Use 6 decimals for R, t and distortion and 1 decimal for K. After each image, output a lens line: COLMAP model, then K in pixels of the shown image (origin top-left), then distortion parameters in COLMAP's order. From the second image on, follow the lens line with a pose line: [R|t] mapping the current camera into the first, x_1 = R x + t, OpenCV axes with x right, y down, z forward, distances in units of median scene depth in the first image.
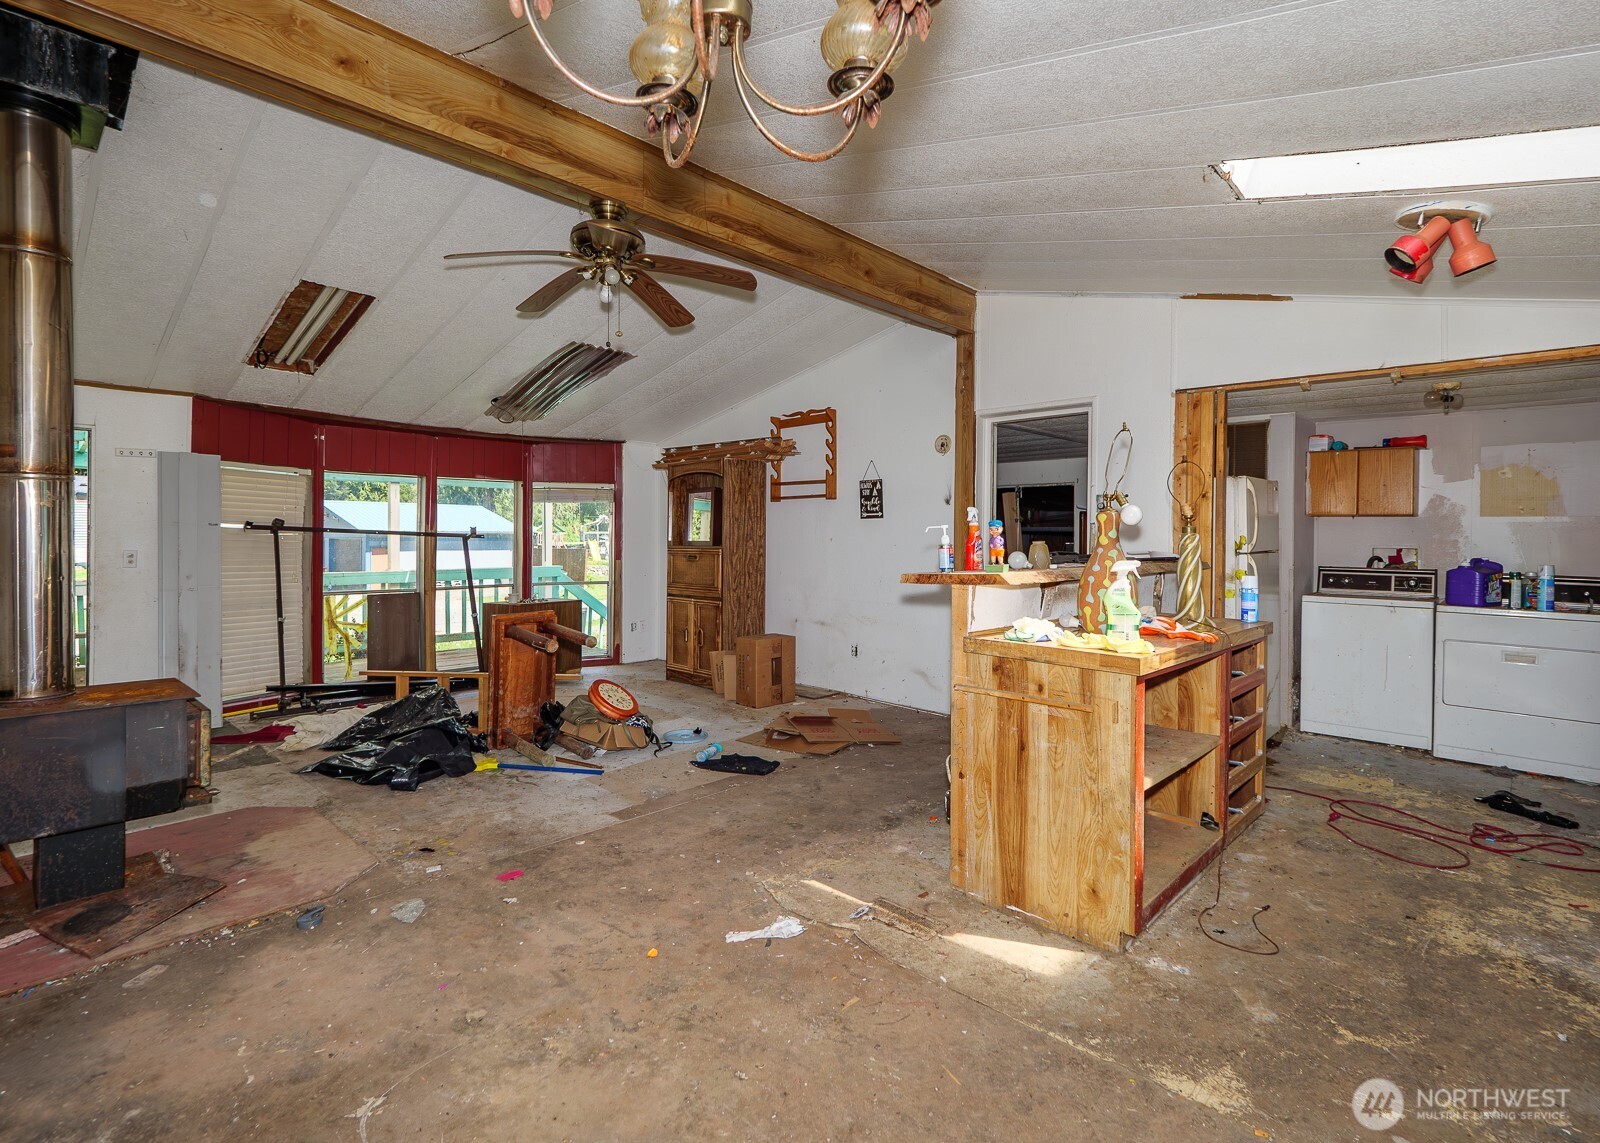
lens RADIAL K [[797.5, 0, 833.5], [0, 797.5, 528.5], [0, 0, 1]] dist [-0.000618, -0.001280]
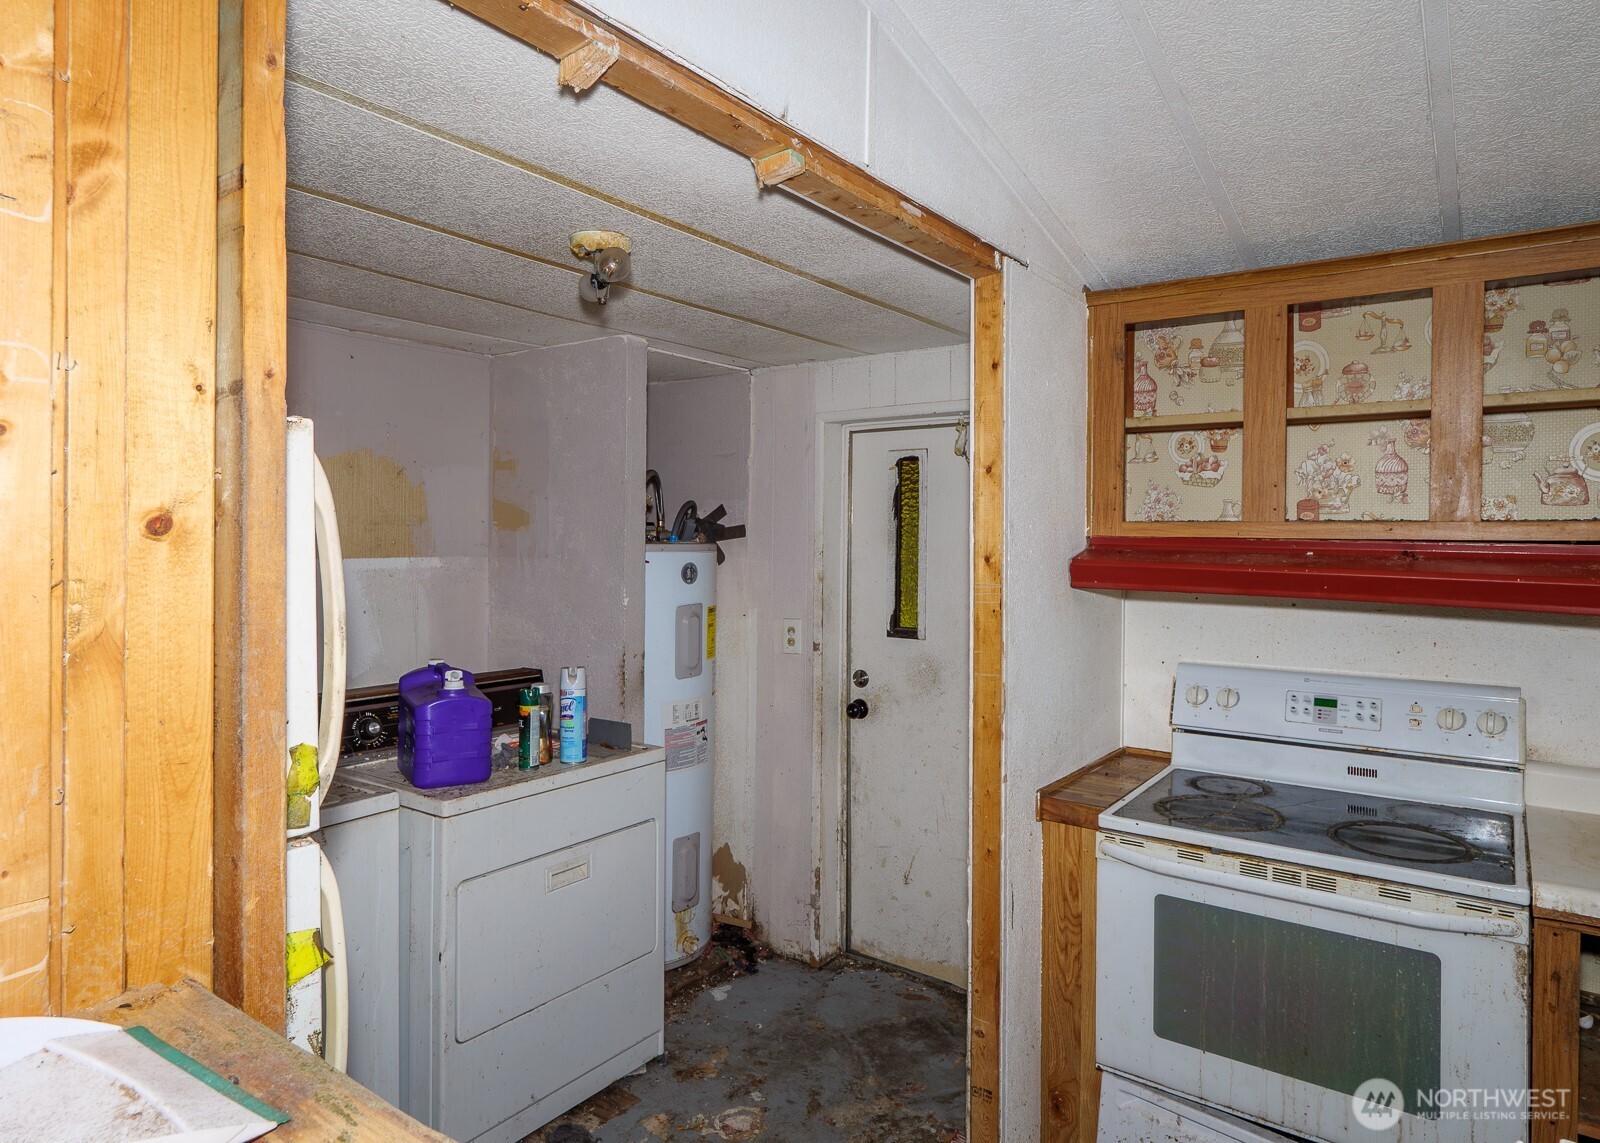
lens RADIAL K [[966.6, 0, 802.9], [0, 966.6, 529.6], [0, 0, 1]] dist [0.014725, 0.001168]
pose [[-0.132788, -0.007316, 0.991117, 0.423950], [-0.016955, 0.999843, 0.005109, -0.066402], [-0.990999, -0.016126, -0.132891, 1.389843]]
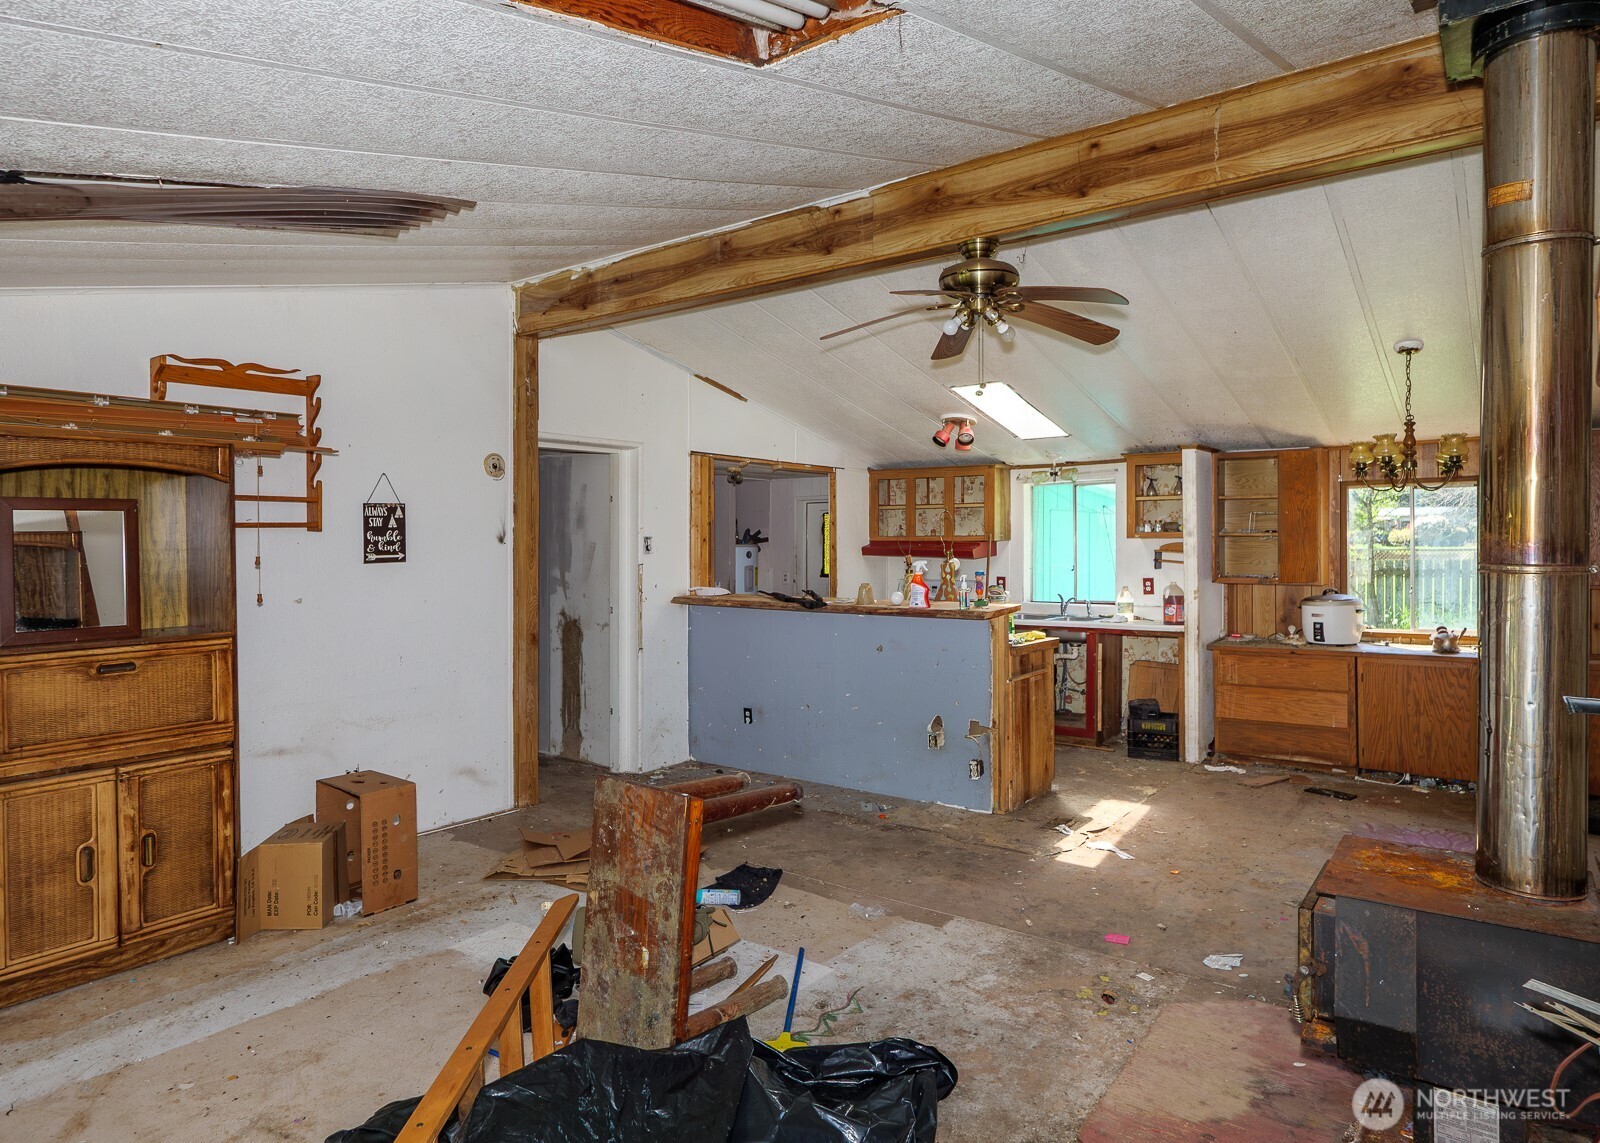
lens RADIAL K [[966.6, 0, 802.9], [0, 966.6, 529.6], [0, 0, 1]] dist [0.014725, 0.001168]
pose [[-0.115712, 0.001363, 0.993282, -1.605464], [-0.009355, 0.999953, -0.002462, -0.084513], [-0.993239, -0.009577, -0.115694, 1.561612]]
